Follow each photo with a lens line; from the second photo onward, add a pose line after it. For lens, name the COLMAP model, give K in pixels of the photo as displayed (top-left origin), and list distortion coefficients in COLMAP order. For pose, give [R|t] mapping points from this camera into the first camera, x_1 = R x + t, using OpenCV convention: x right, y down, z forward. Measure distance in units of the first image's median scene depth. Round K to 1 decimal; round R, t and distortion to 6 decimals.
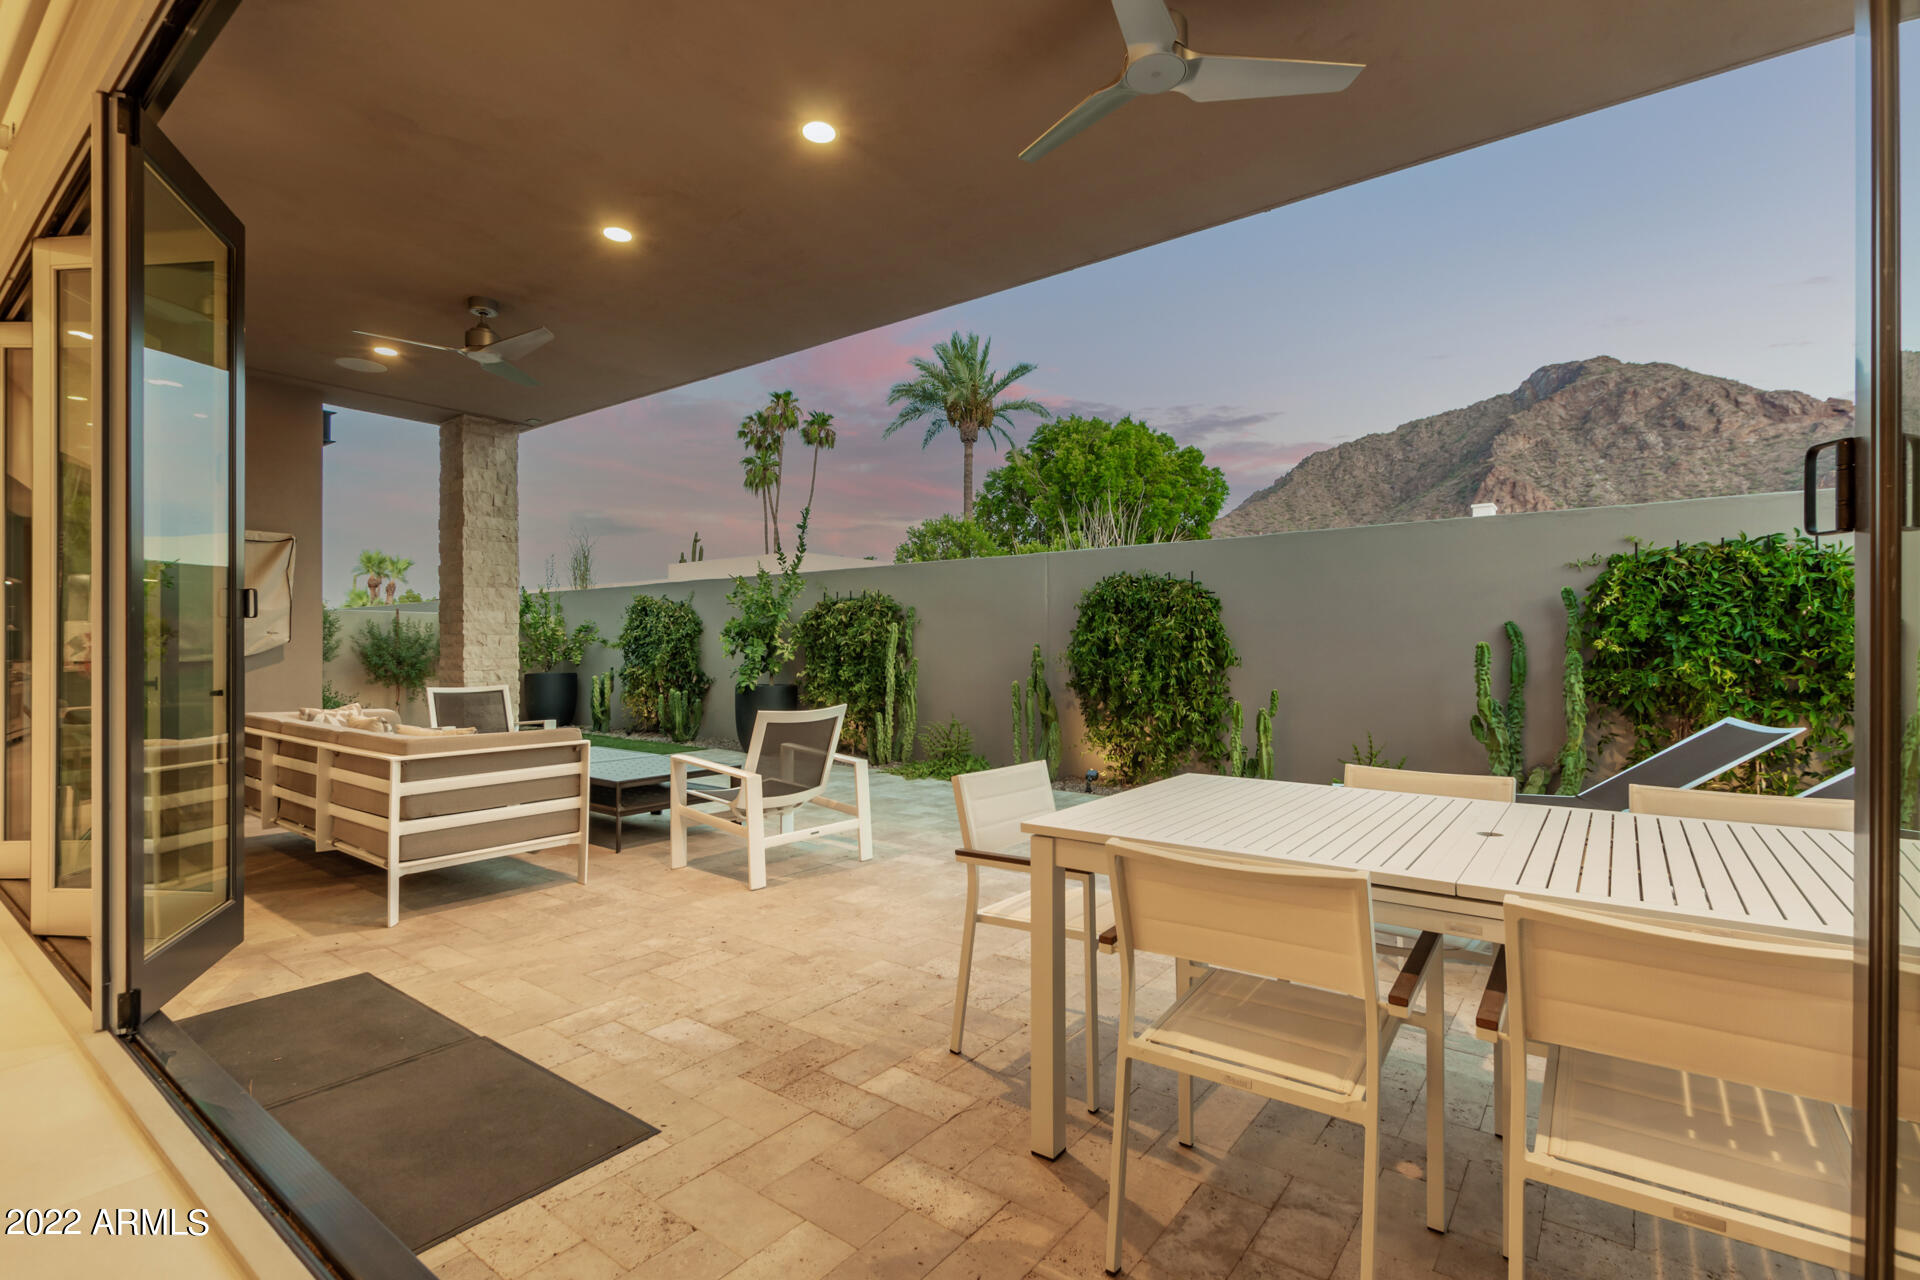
lens RADIAL K [[883.4, 0, 972.4], [0, 883.4, 641.2], [0, 0, 1]] dist [0.011570, -0.004878]
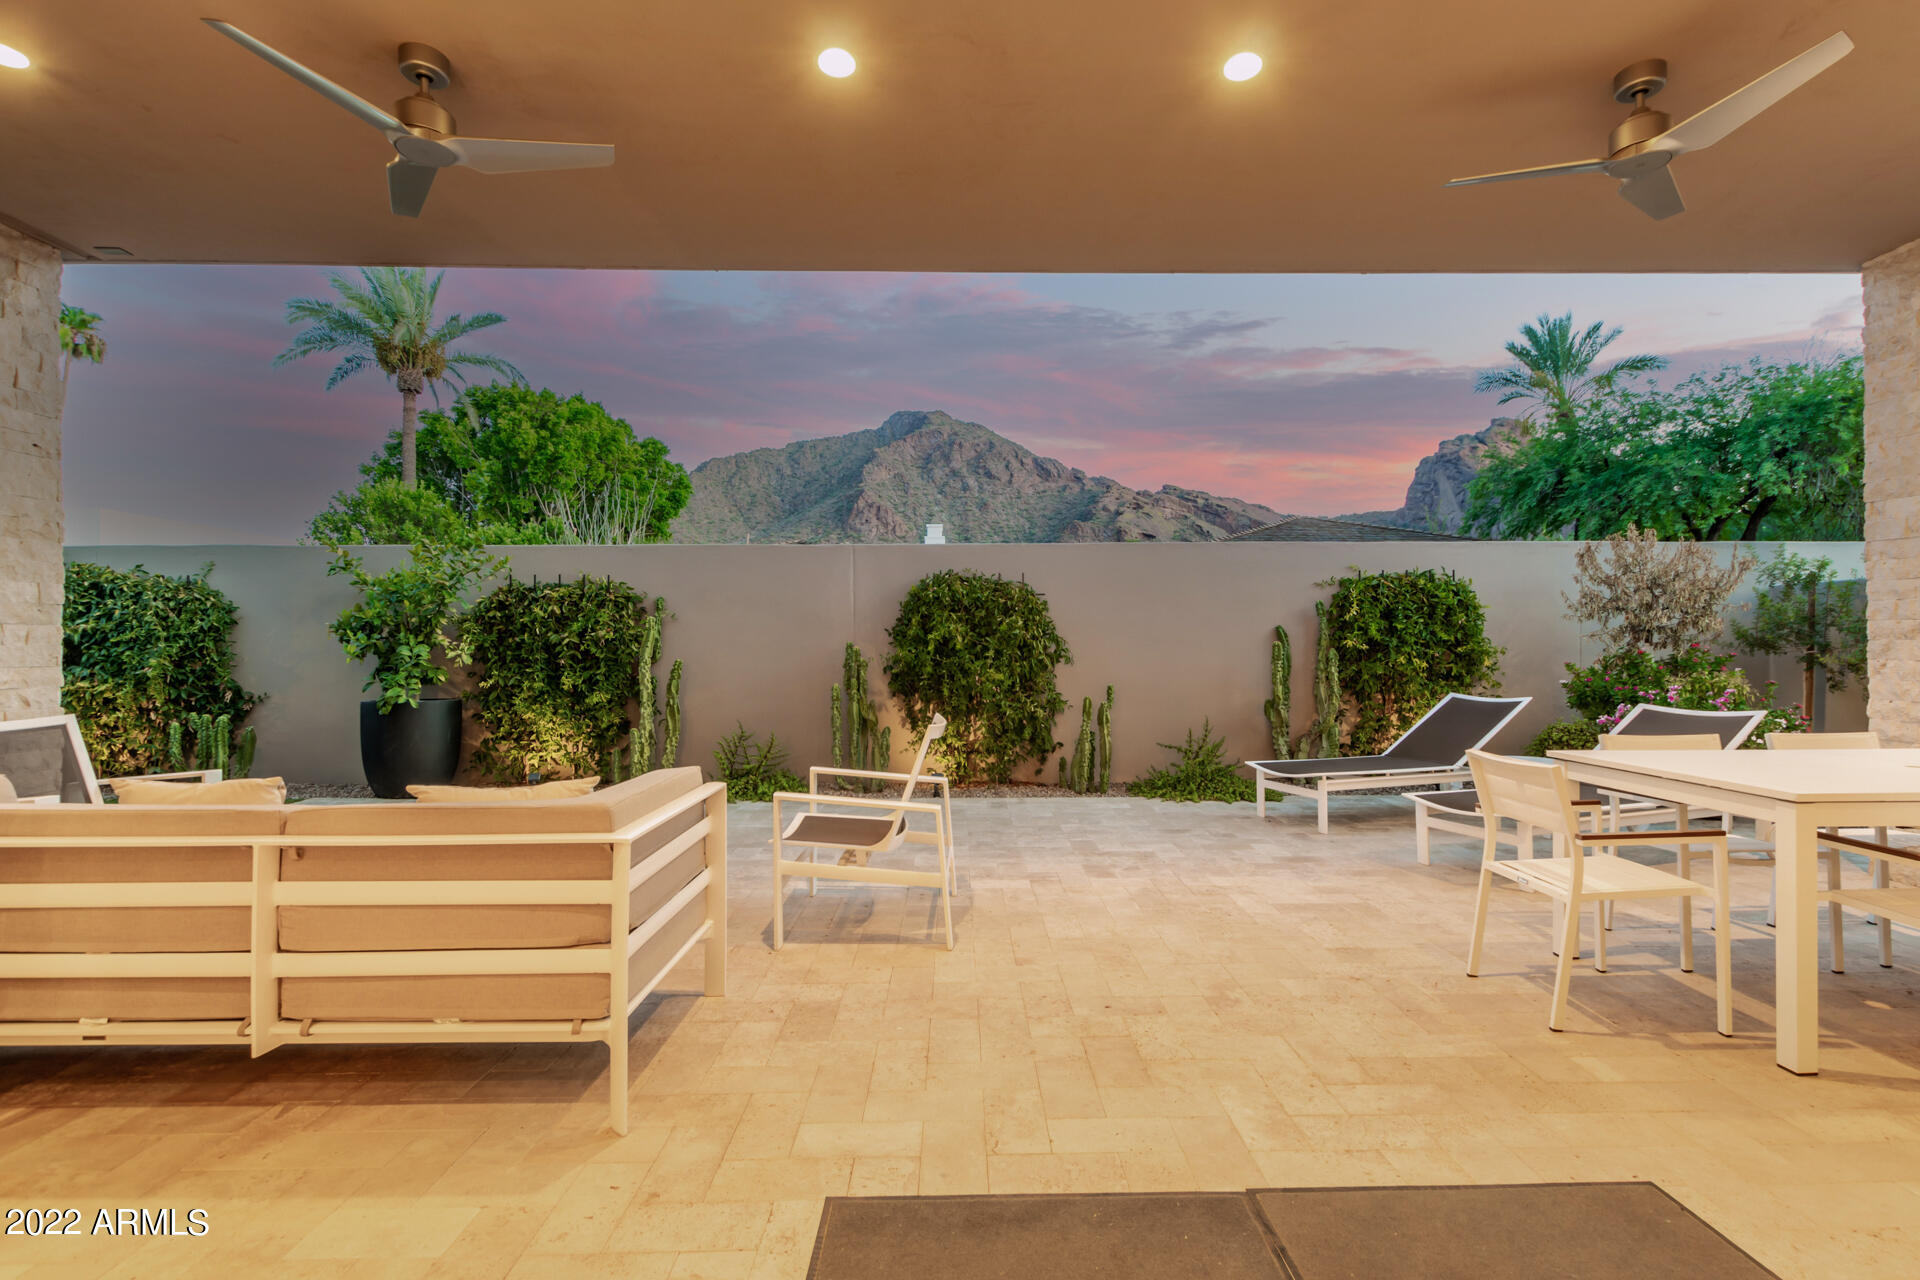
lens RADIAL K [[883.4, 0, 984.7], [0, 883.4, 640.2], [0, 0, 1]] dist [0.011570, -0.004878]
pose [[0.784522, 0.003185, 0.620092, -0.421353], [-0.001847, 0.999994, -0.002799, 0.002766], [-0.620098, 0.001050, 0.784524, 0.208432]]
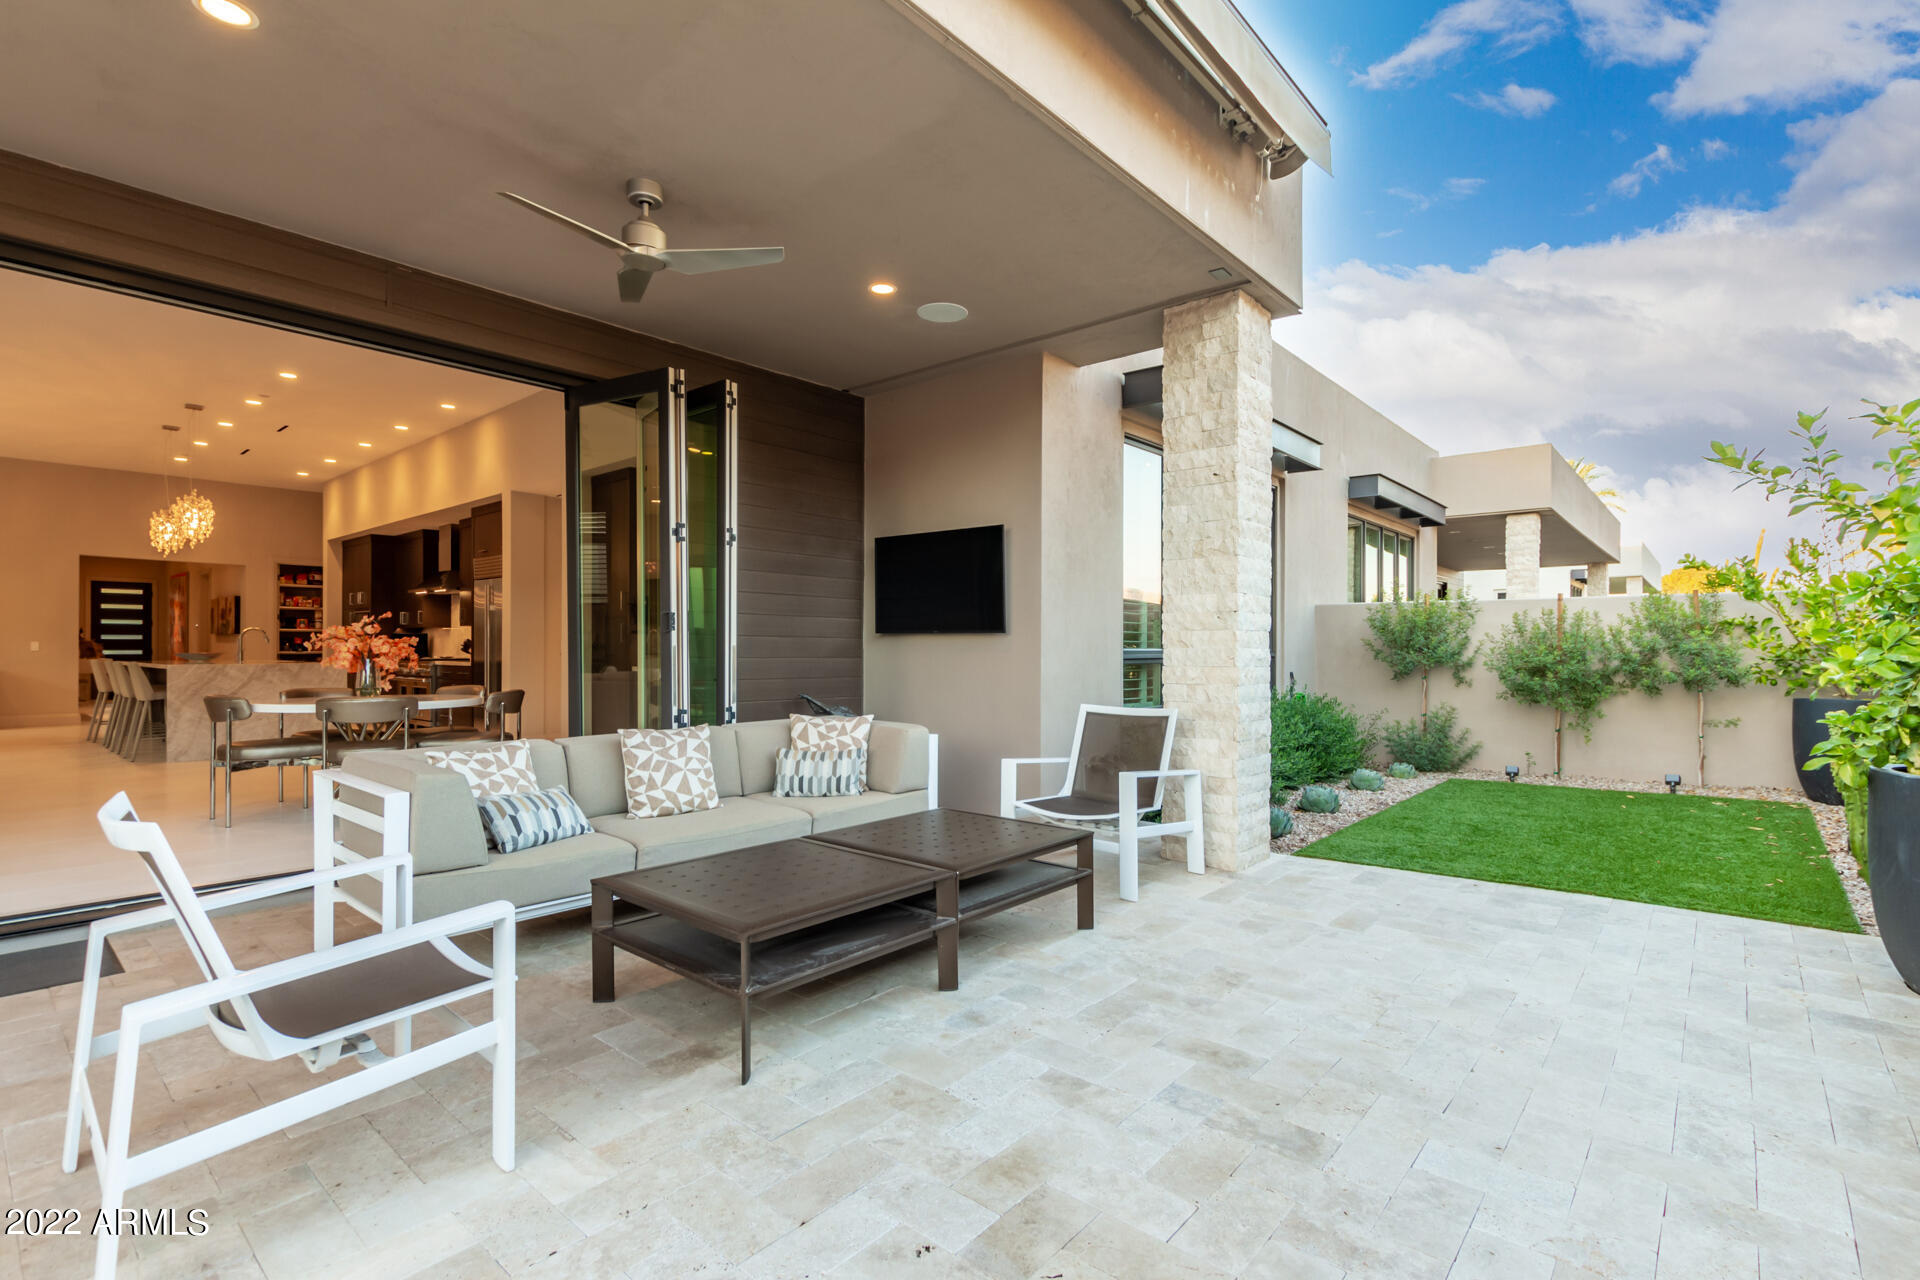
lens RADIAL K [[883.4, 0, 961.0], [0, 883.4, 639.6], [0, 0, 1]] dist [0.011570, -0.004878]
pose [[-0.079279, -0.008228, -0.996819, 0.115760], [0.007595, 0.999932, -0.008857, 0.003273], [0.996824, -0.008273, -0.079211, 0.893725]]
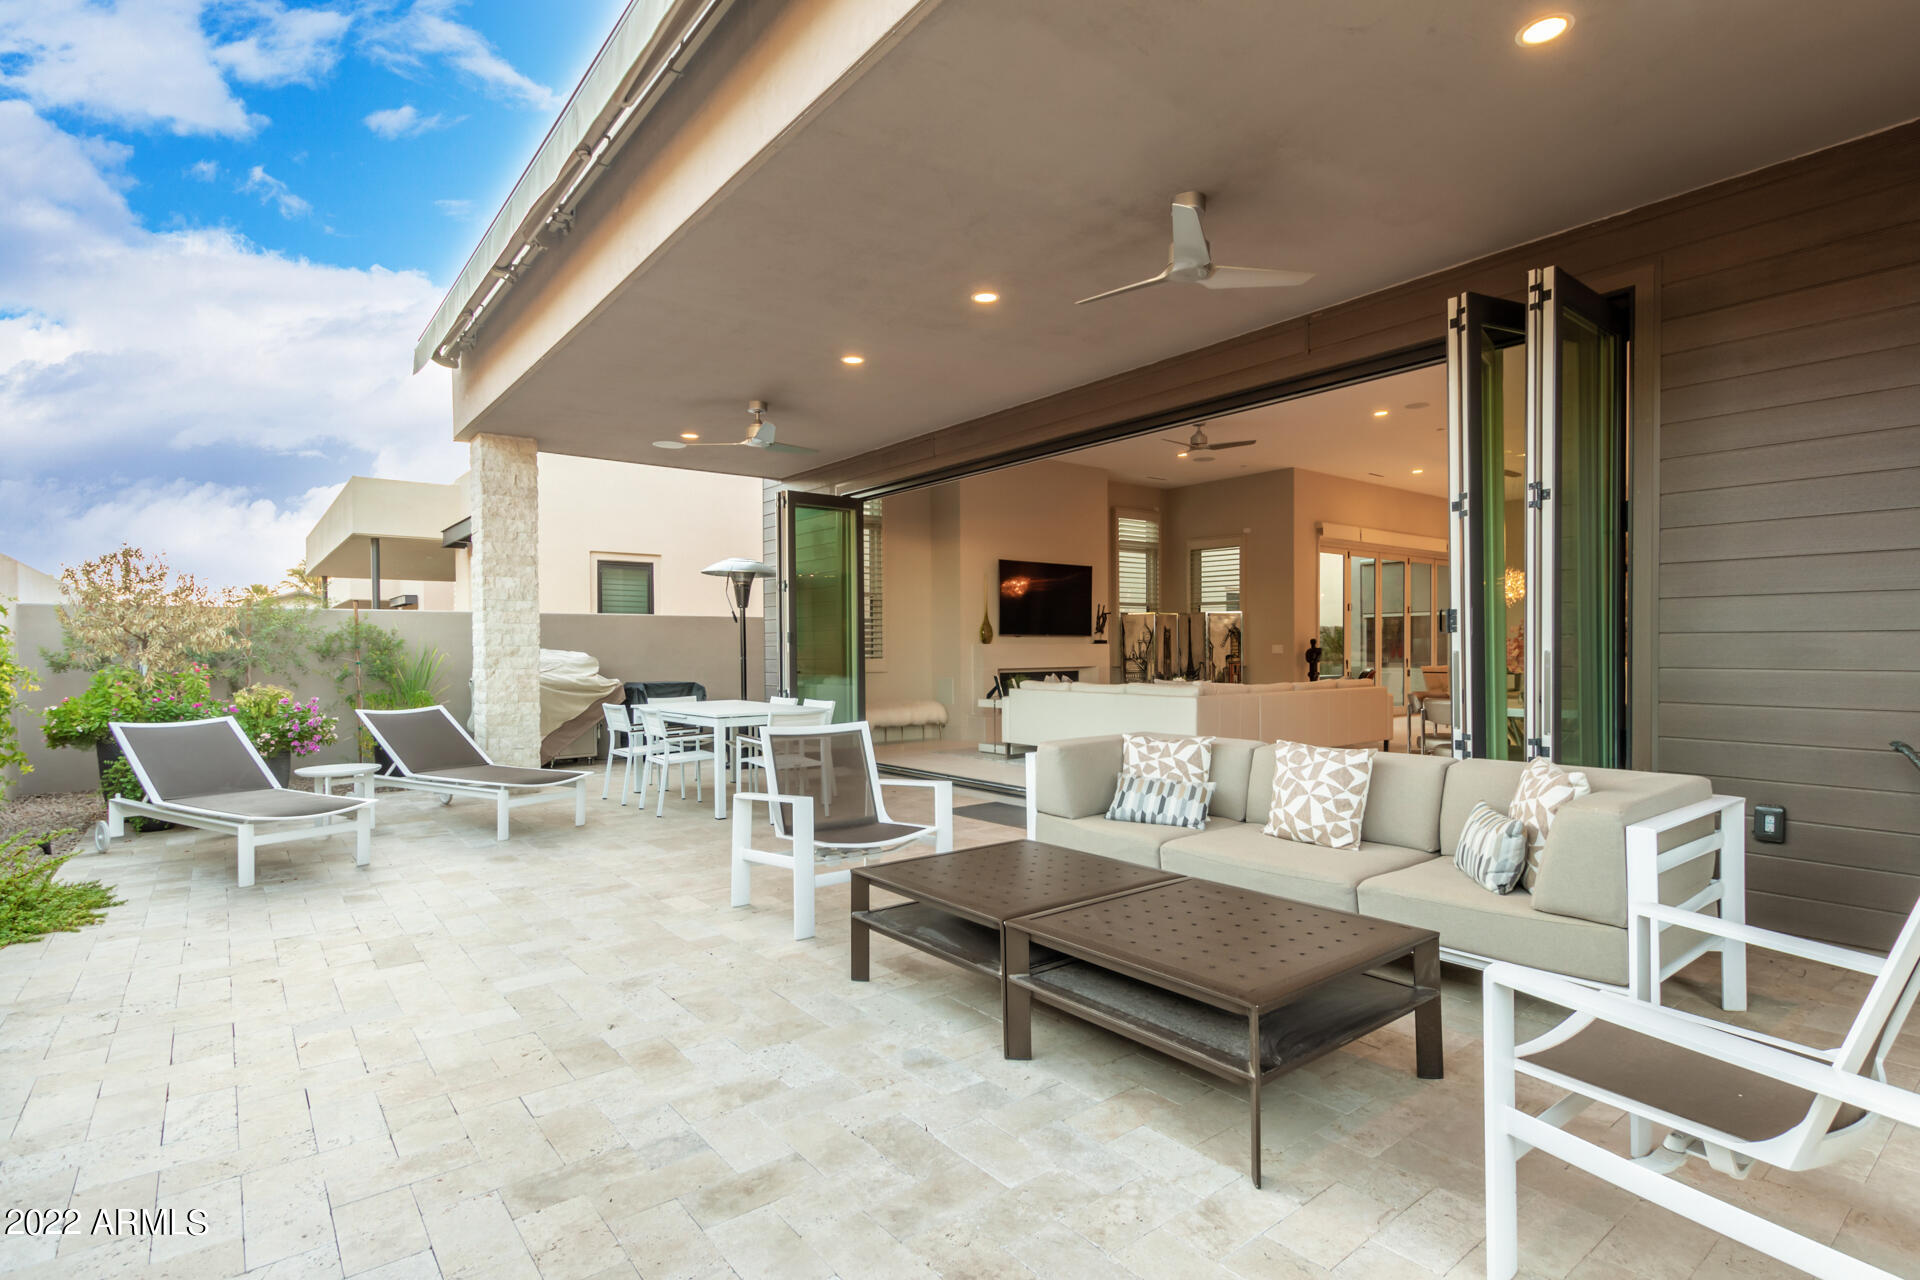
lens RADIAL K [[940.8, 0, 986.0], [0, 940.8, 653.8], [0, 0, 1]] dist [0.011043, 0.000219]
pose [[-0.968696, 0.005899, 0.248179, -0.400067], [0.005544, 0.999982, -0.002127, 0.001432], [-0.248187, -0.000684, -0.968712, 1.235903]]
